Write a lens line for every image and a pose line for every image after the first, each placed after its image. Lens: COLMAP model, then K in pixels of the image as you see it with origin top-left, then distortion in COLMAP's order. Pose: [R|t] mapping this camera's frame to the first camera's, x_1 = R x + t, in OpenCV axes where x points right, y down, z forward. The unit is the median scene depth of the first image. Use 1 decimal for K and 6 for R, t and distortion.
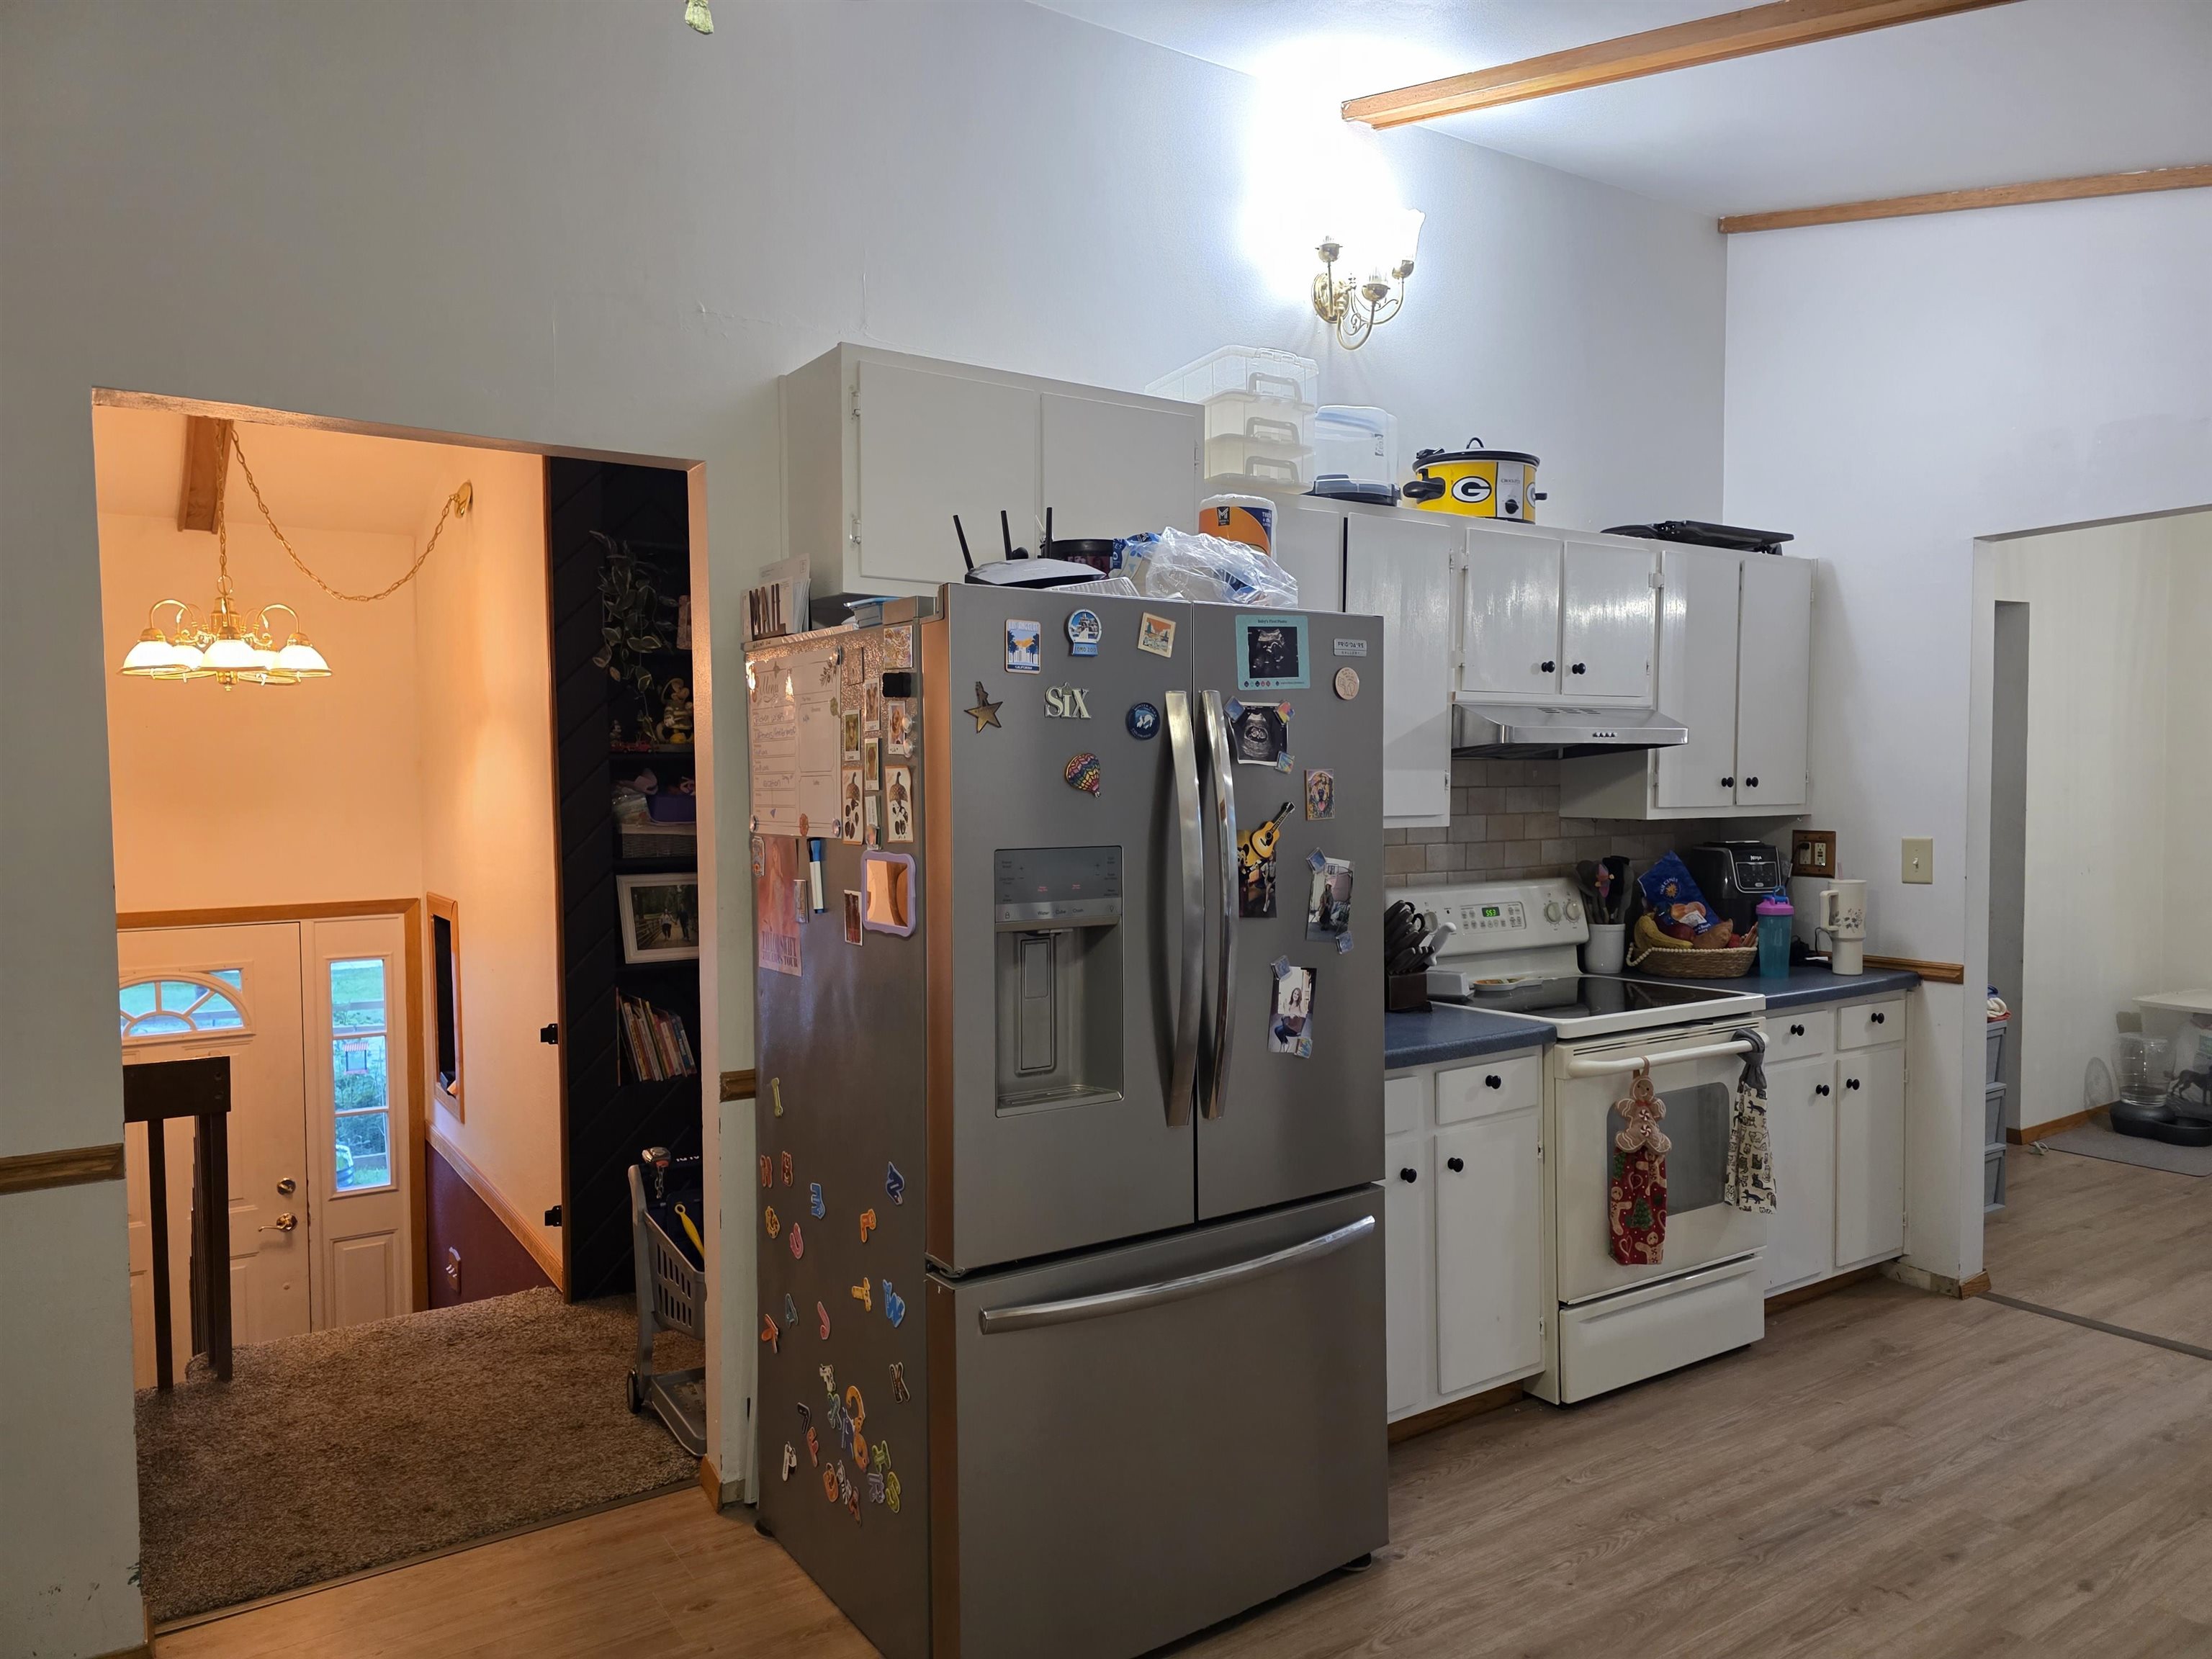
lens RADIAL K [[1498.4, 0, 1112.4], [0, 1498.4, 849.8], [0, 0, 1]] dist [0.064397, -0.055909]
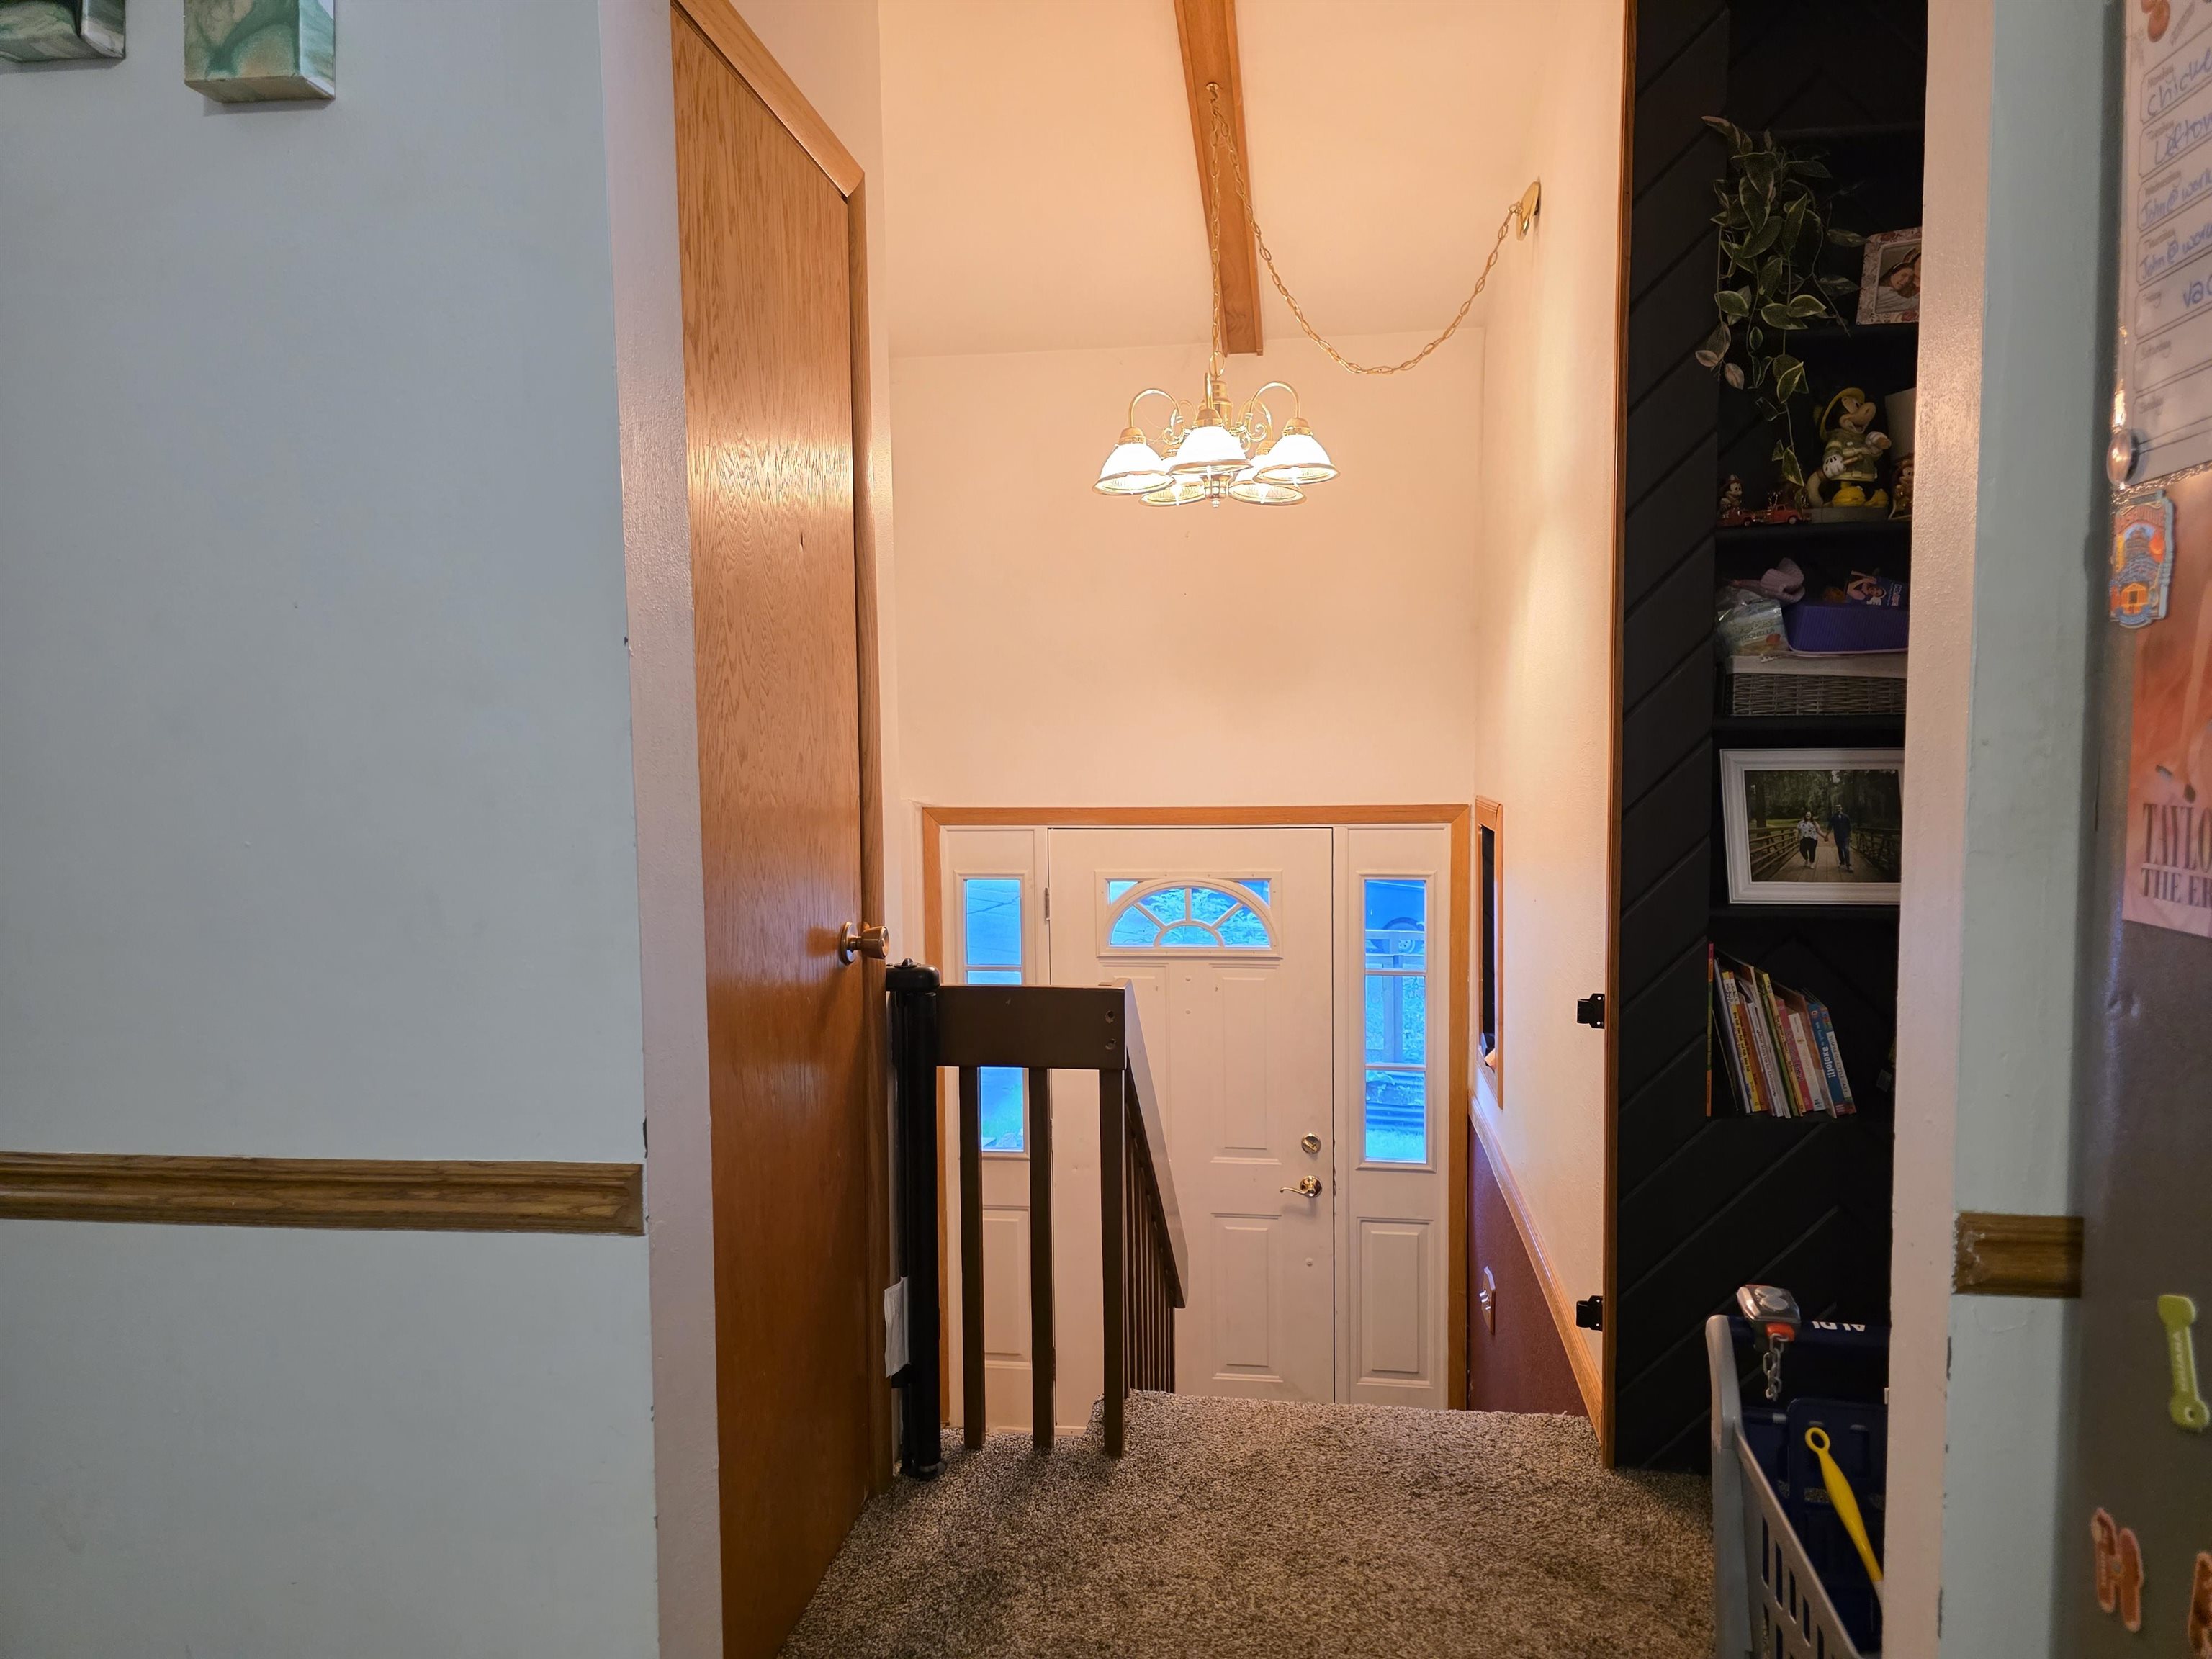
lens RADIAL K [[1498.4, 0, 1112.4], [0, 1498.4, 849.8], [0, 0, 1]] dist [0.064397, -0.055909]
pose [[0.752882, 0.049324, -0.656304, -0.126069], [-0.027603, 0.998677, 0.043390, 0.037620], [0.657576, -0.014552, 0.753248, 0.423042]]
